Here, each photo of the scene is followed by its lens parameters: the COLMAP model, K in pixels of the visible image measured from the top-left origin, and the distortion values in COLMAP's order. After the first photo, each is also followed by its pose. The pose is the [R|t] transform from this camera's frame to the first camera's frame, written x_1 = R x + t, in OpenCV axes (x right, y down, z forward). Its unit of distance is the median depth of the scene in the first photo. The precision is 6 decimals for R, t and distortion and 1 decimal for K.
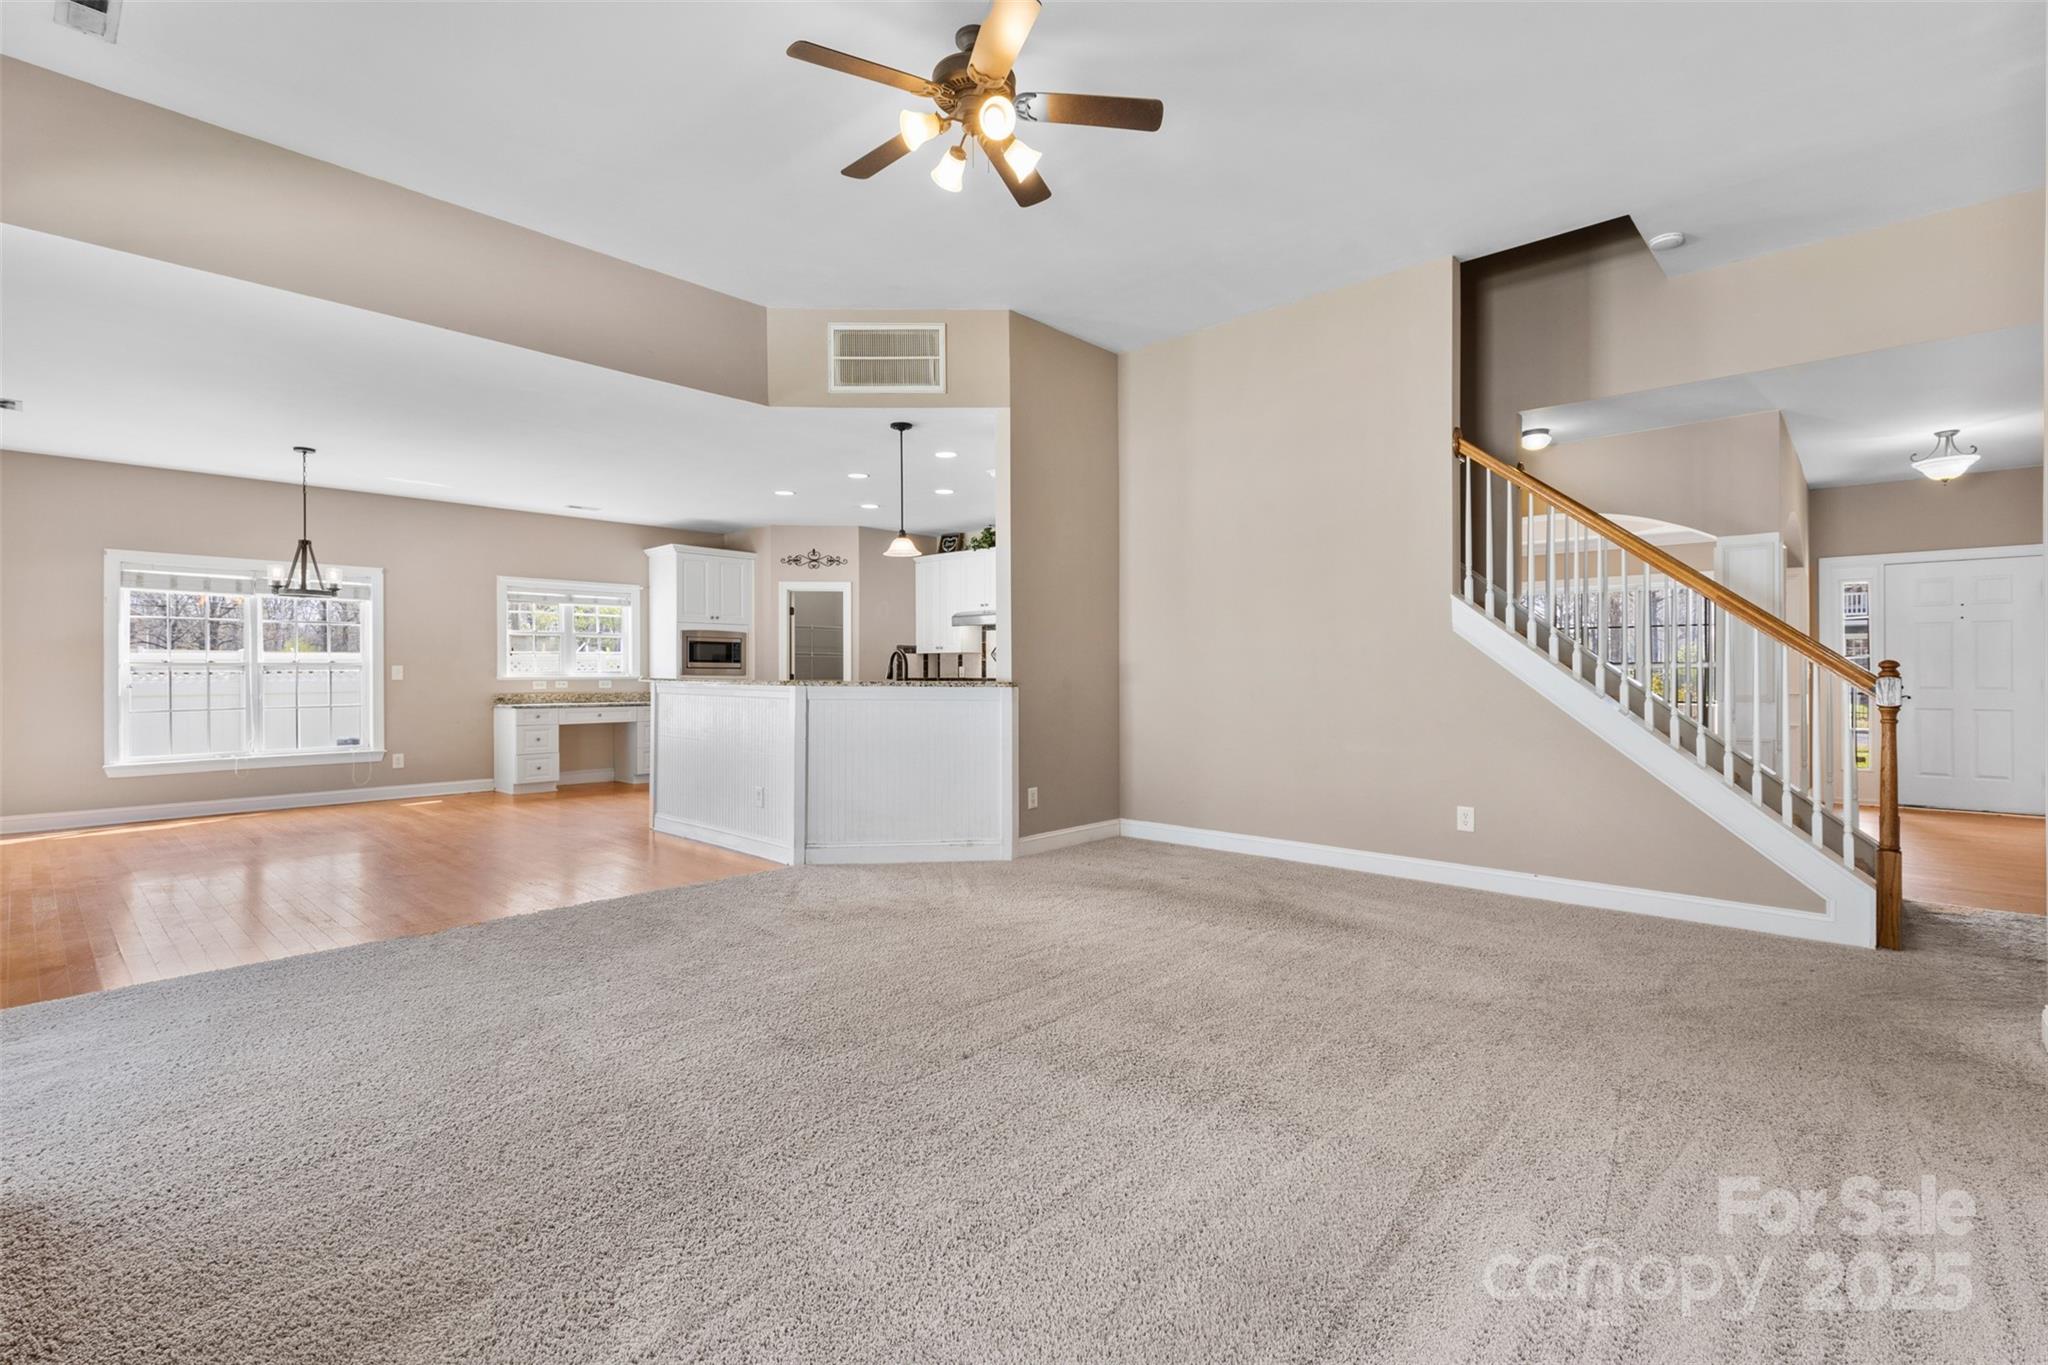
lens RADIAL K [[920.8, 0, 1006.7], [0, 920.8, 671.0], [0, 0, 1]] dist [0.026611, 0.000018]
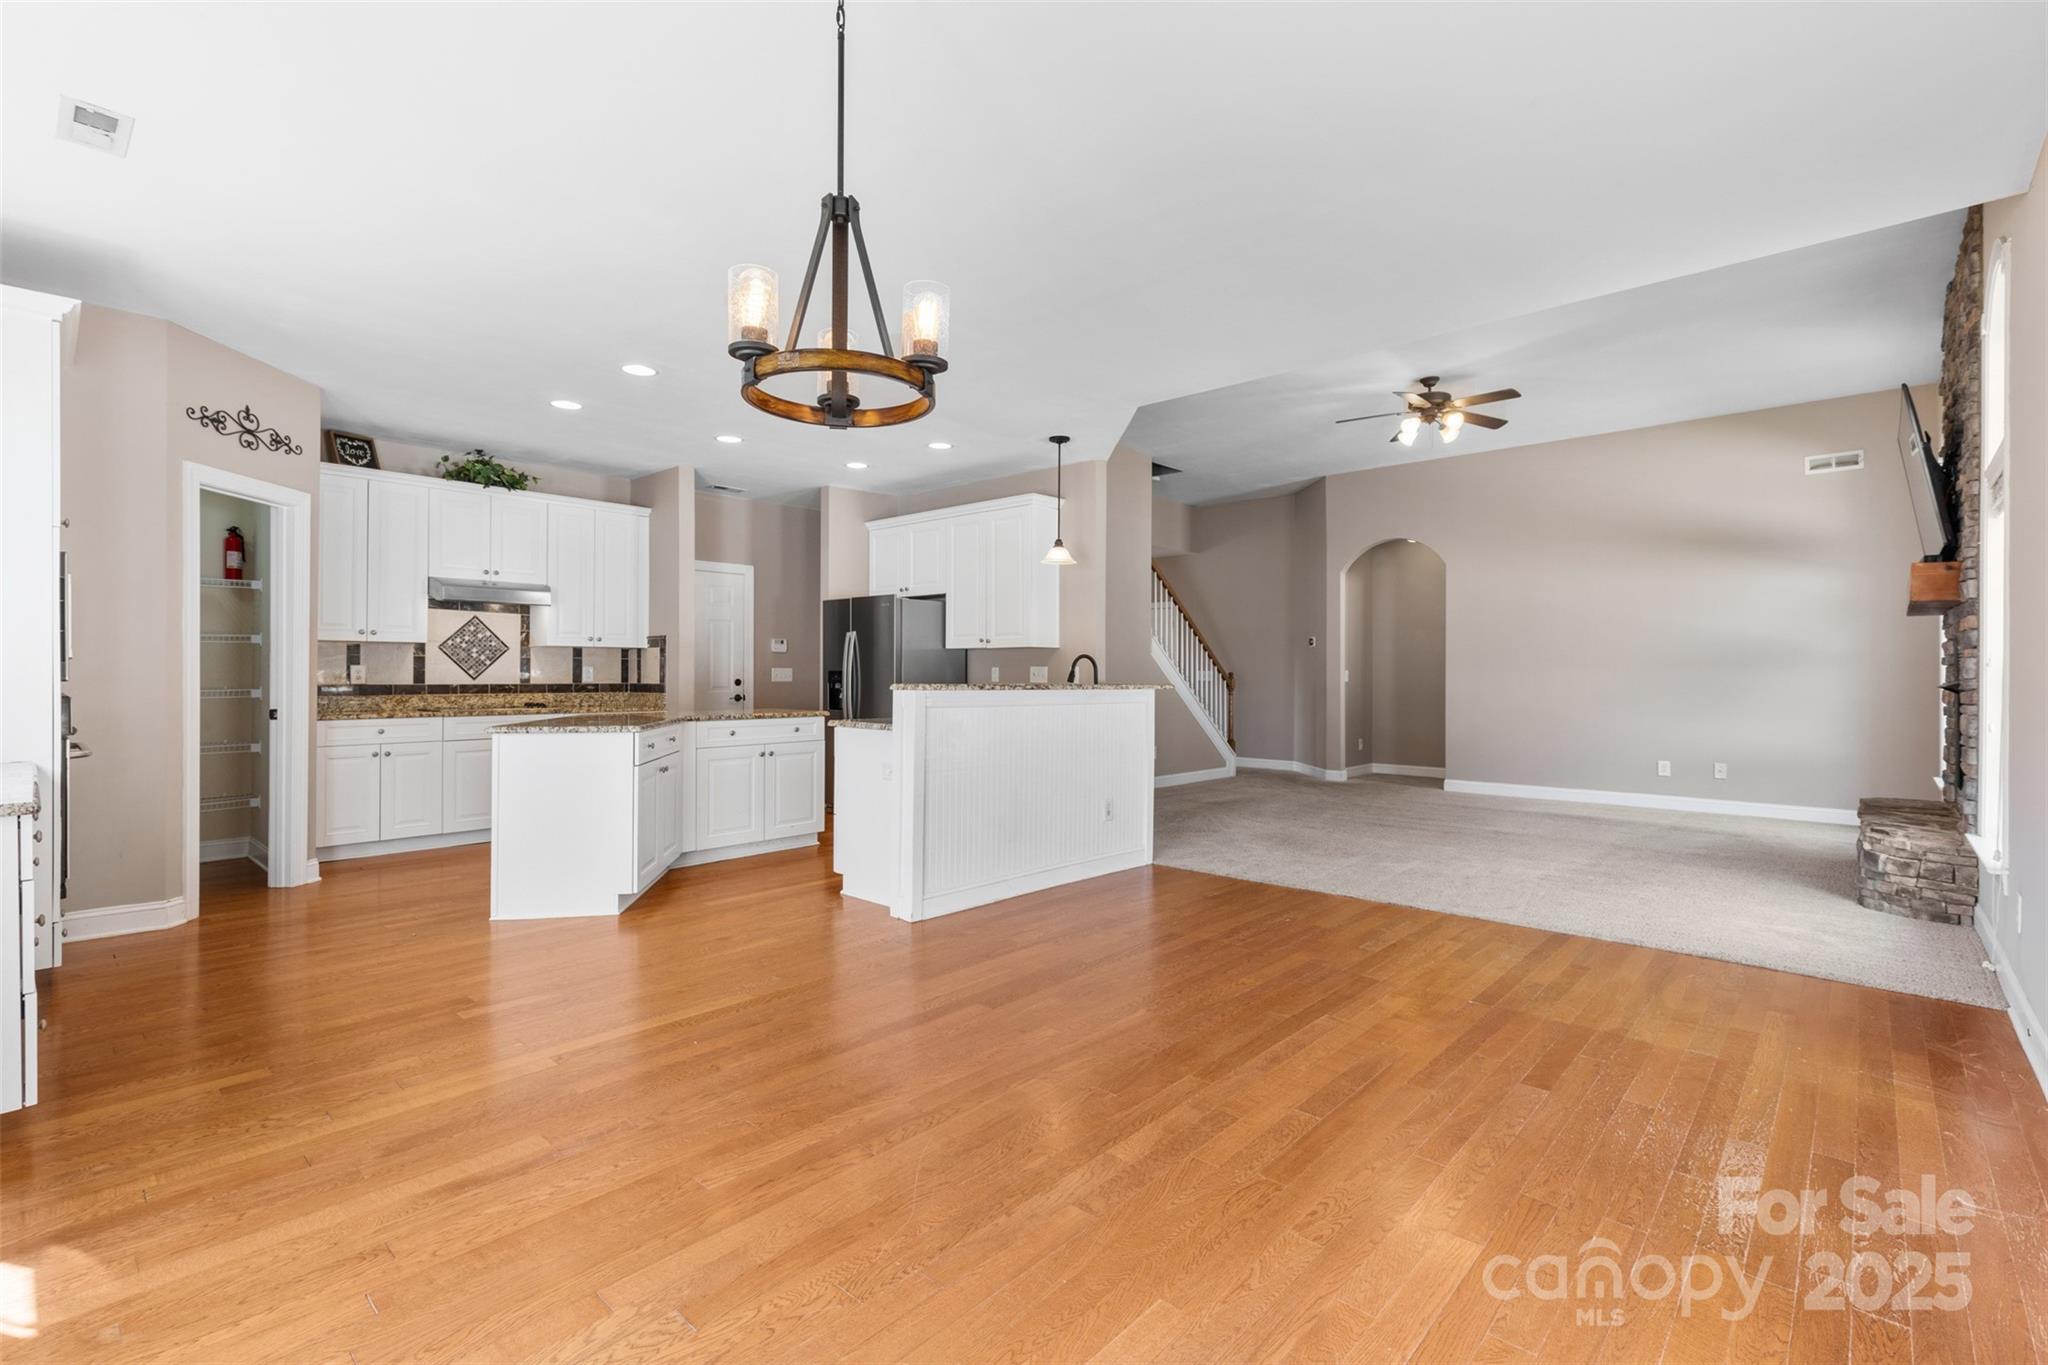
lens RADIAL K [[920.8, 0, 1006.7], [0, 920.8, 671.0], [0, 0, 1]] dist [0.026611, 0.000018]
pose [[0.008781, 0.003468, 0.999955, -0.689799], [-0.002276, 0.999991, -0.003448, 0.000058], [-0.999959, -0.002245, 0.008788, 0.634522]]
